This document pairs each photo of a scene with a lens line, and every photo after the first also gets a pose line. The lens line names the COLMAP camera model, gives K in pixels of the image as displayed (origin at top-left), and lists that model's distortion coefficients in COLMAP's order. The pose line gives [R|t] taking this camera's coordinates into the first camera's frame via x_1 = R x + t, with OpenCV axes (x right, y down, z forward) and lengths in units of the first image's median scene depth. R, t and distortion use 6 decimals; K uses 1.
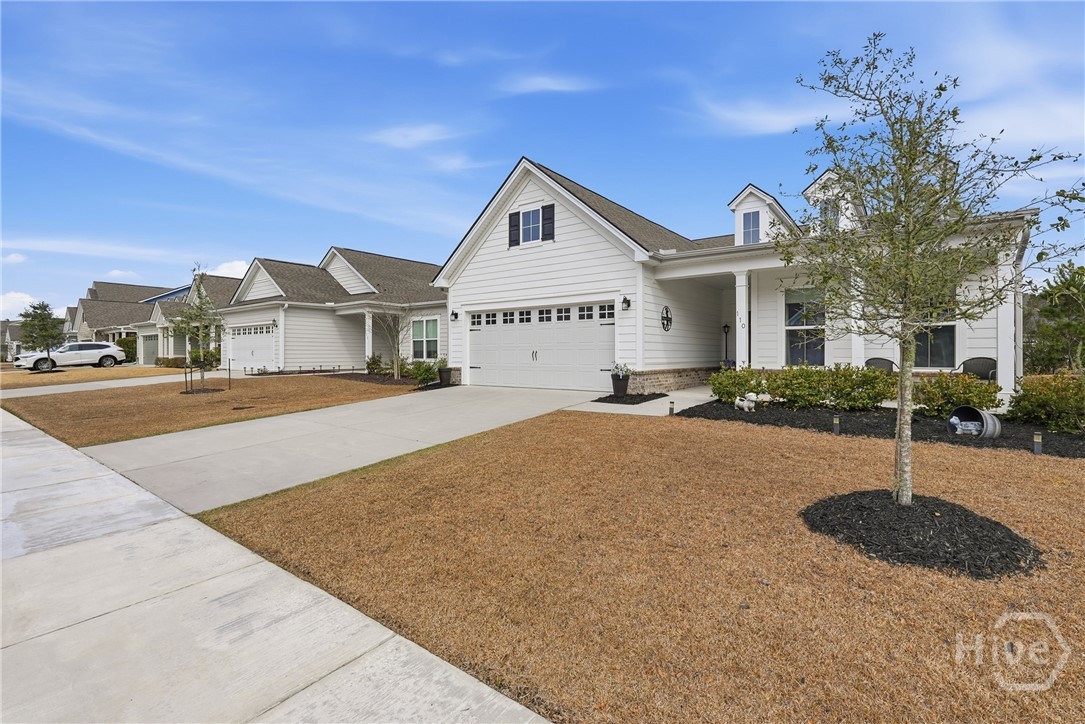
lens RADIAL K [[485.9, 0, 539.4], [0, 485.9, 357.6], [0, 0, 1]] dist [-0.003335, 0.000161]
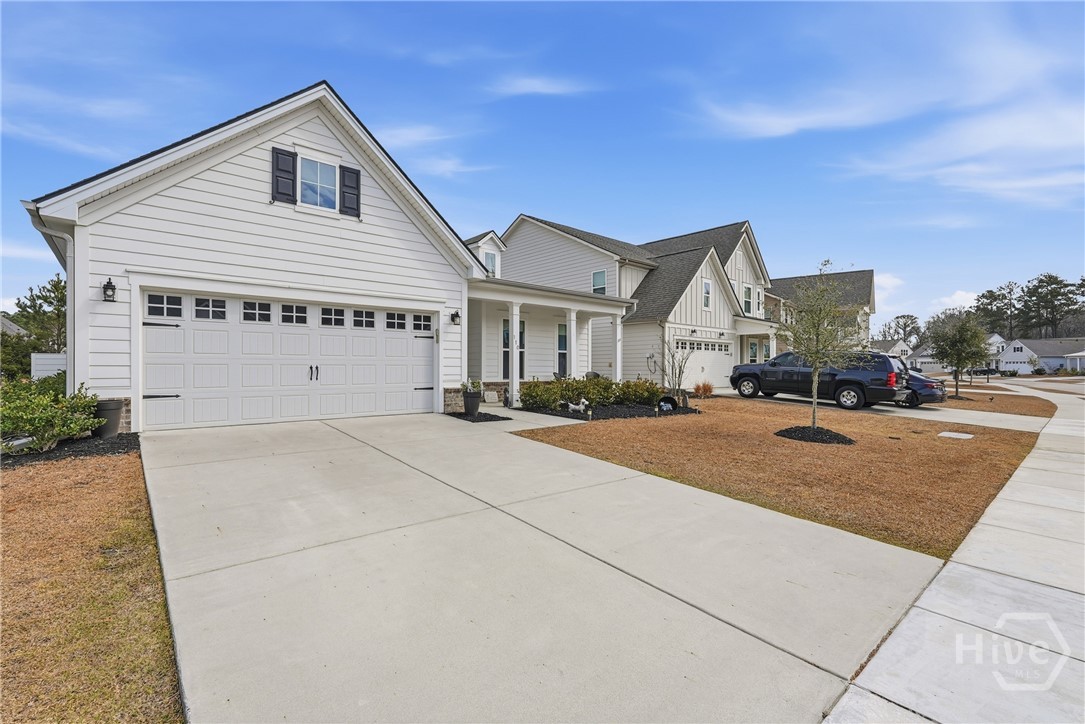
lens RADIAL K [[489.6, 0, 537.8], [0, 489.6, 367.1], [0, 0, 1]] dist [0.000320, 0.000186]
pose [[0.208267, 0.000719, 0.978072, -0.639772], [0.002449, 0.999996, -0.001257, -0.011171], [-0.978069, 0.002657, 0.208265, 0.562935]]
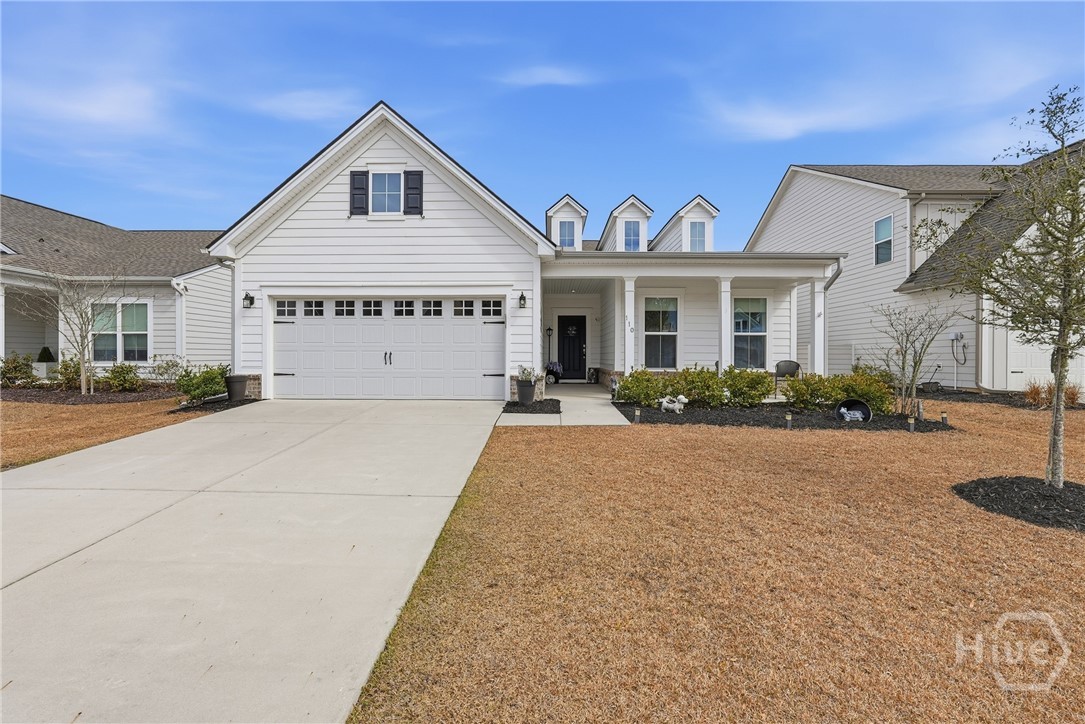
lens RADIAL K [[485.9, 0, 539.4], [0, 485.9, 357.6], [0, 0, 1]] dist [-0.003335, 0.000161]
pose [[0.811242, 0.001590, 0.584708, -0.279253], [-0.000012, 0.999996, -0.002702, -0.003342], [-0.584710, 0.002185, 0.811240, 0.225321]]
